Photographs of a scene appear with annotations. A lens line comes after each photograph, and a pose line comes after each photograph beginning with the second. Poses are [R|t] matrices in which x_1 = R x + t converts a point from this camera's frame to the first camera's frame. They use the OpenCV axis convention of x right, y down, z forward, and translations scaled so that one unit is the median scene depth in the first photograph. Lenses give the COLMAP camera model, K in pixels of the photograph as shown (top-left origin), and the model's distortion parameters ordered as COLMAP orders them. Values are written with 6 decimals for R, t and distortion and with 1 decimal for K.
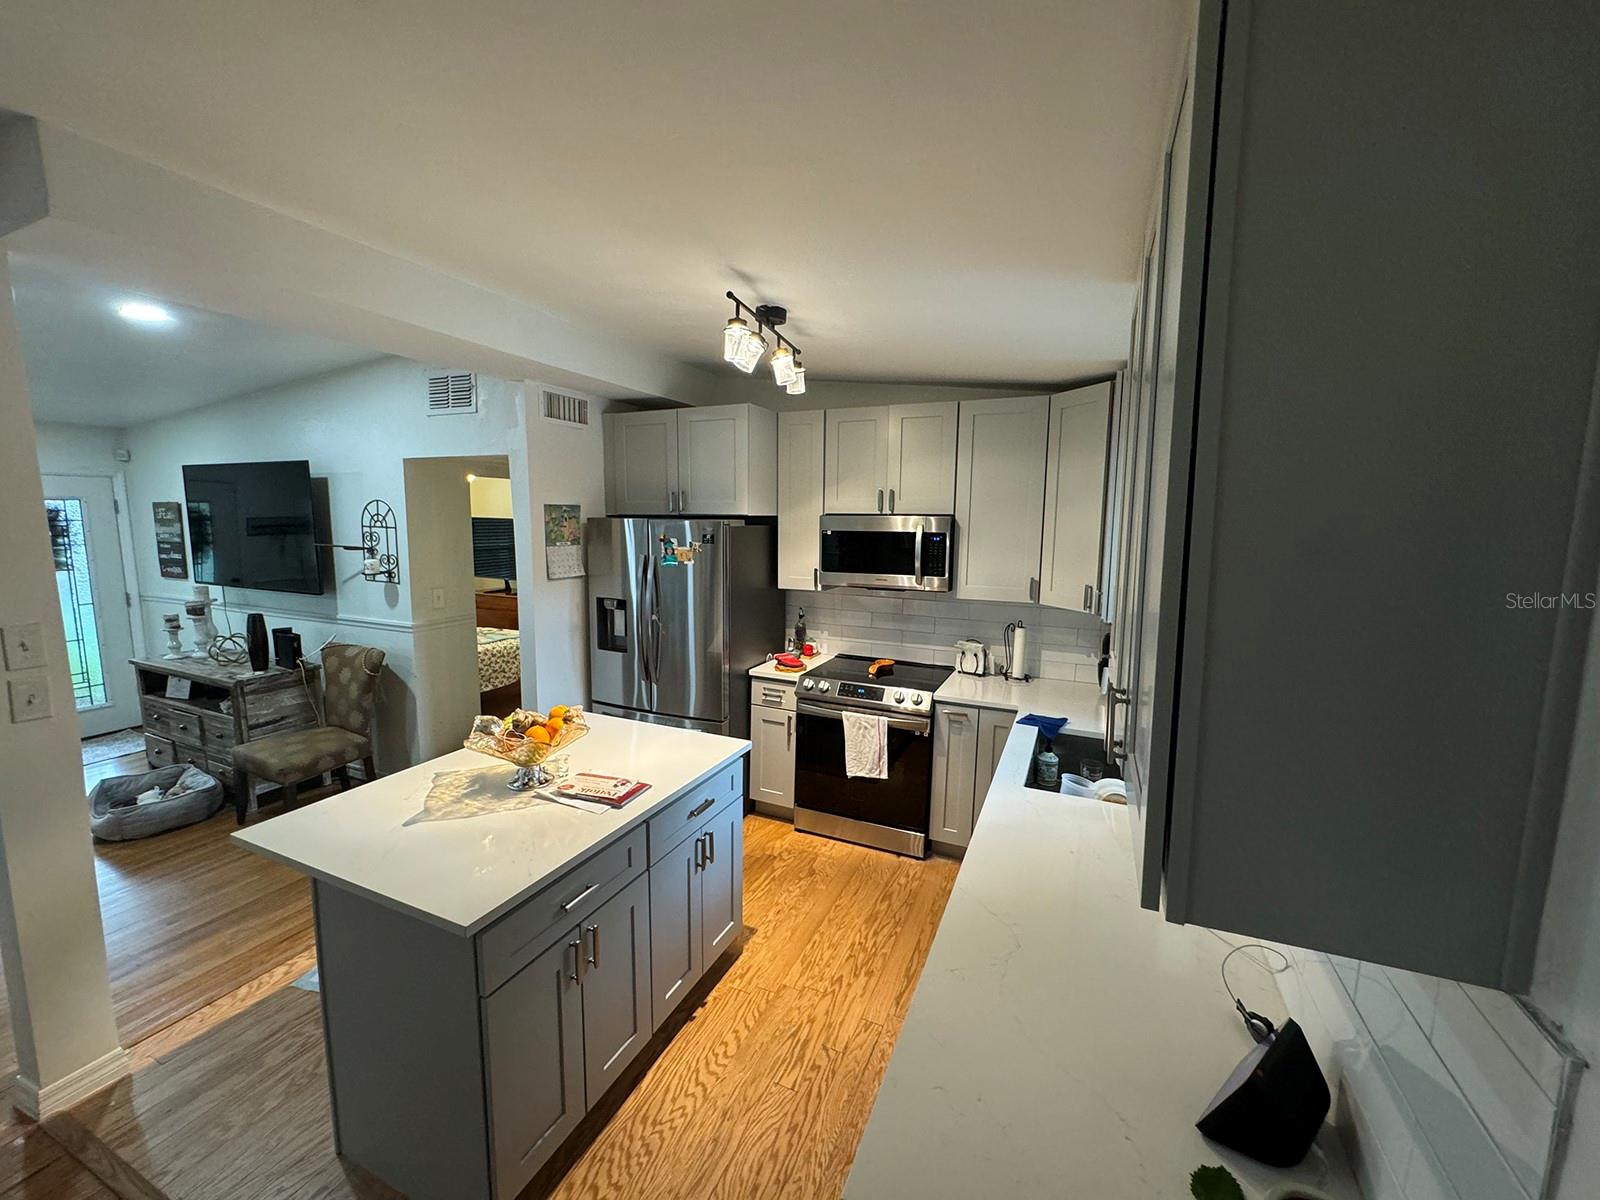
lens RADIAL K [[637.9, 0, 796.3], [0, 637.9, 593.4], [0, 0, 1]] dist [-0.001734, 0.000556]
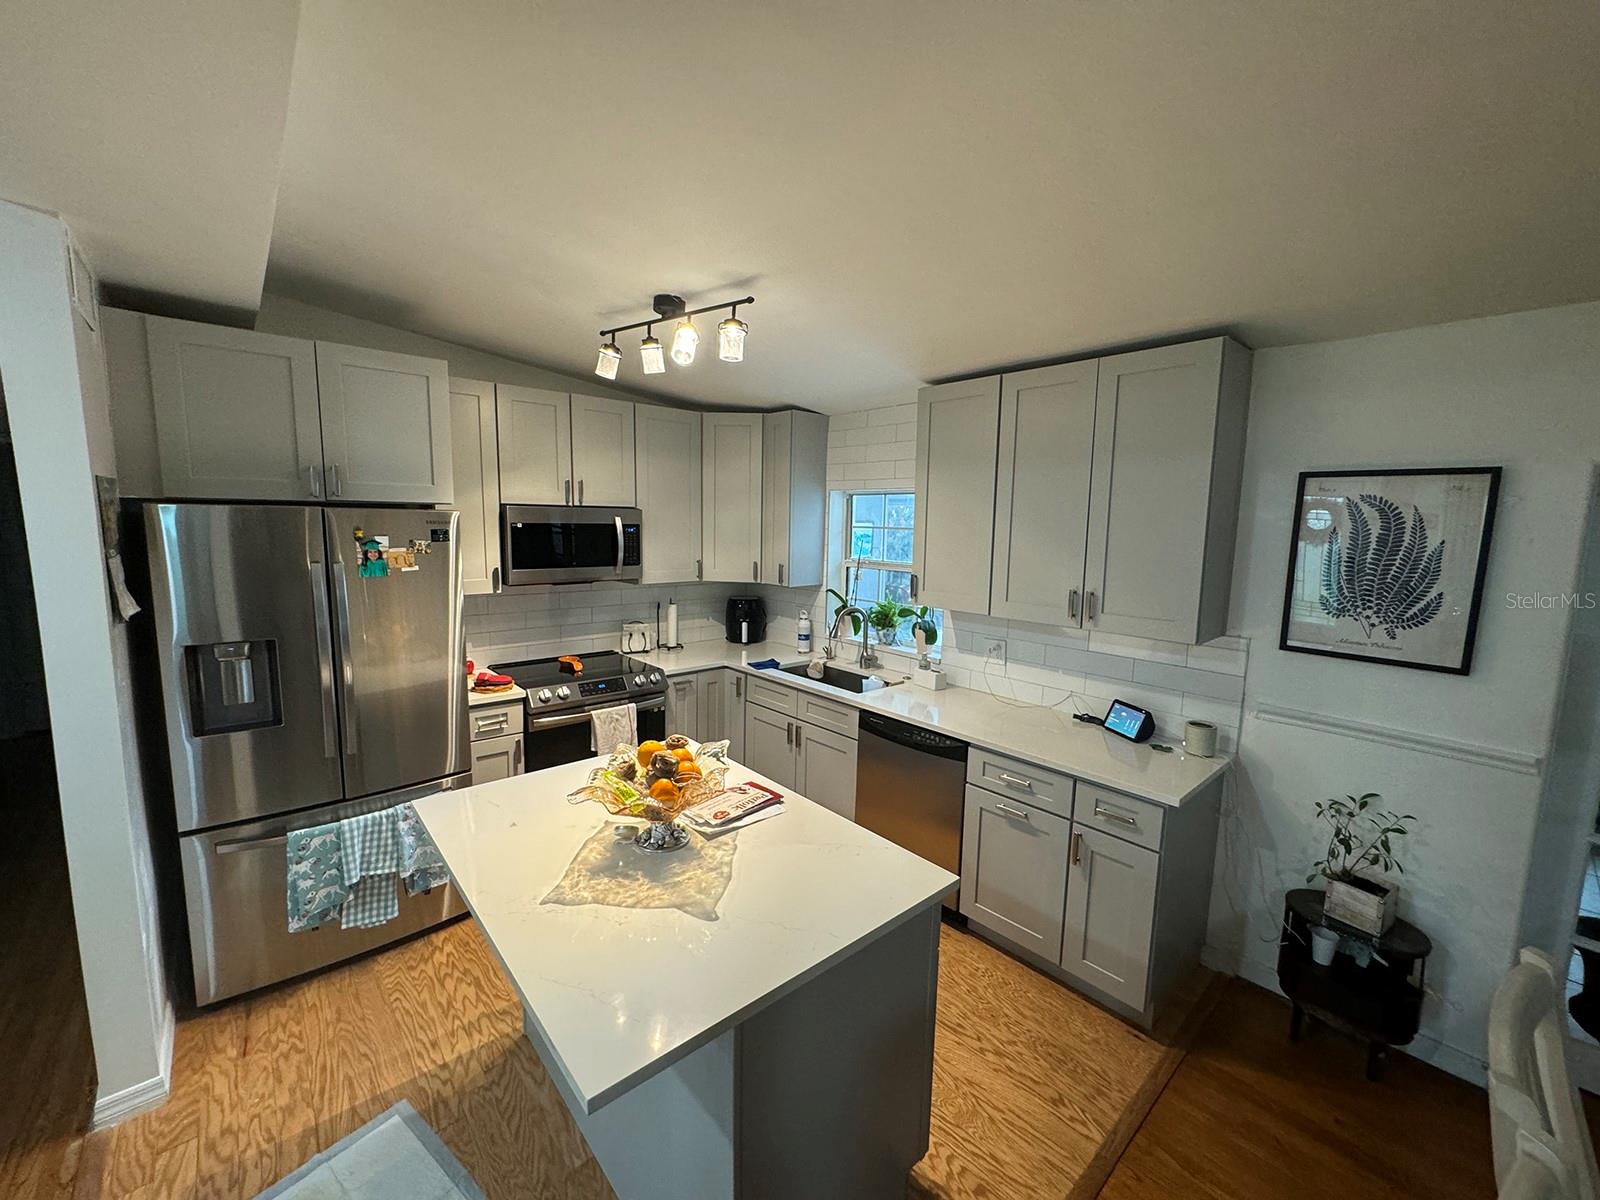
lens RADIAL K [[637.9, 0, 791.3], [0, 637.9, 602.8], [0, 0, 1]] dist [-0.001734, 0.000556]
pose [[0.416813, -0.119186, 0.901144, -0.636875], [0.091437, 0.991836, 0.088887, -0.035093], [-0.904381, 0.045348, 0.424309, 0.305284]]
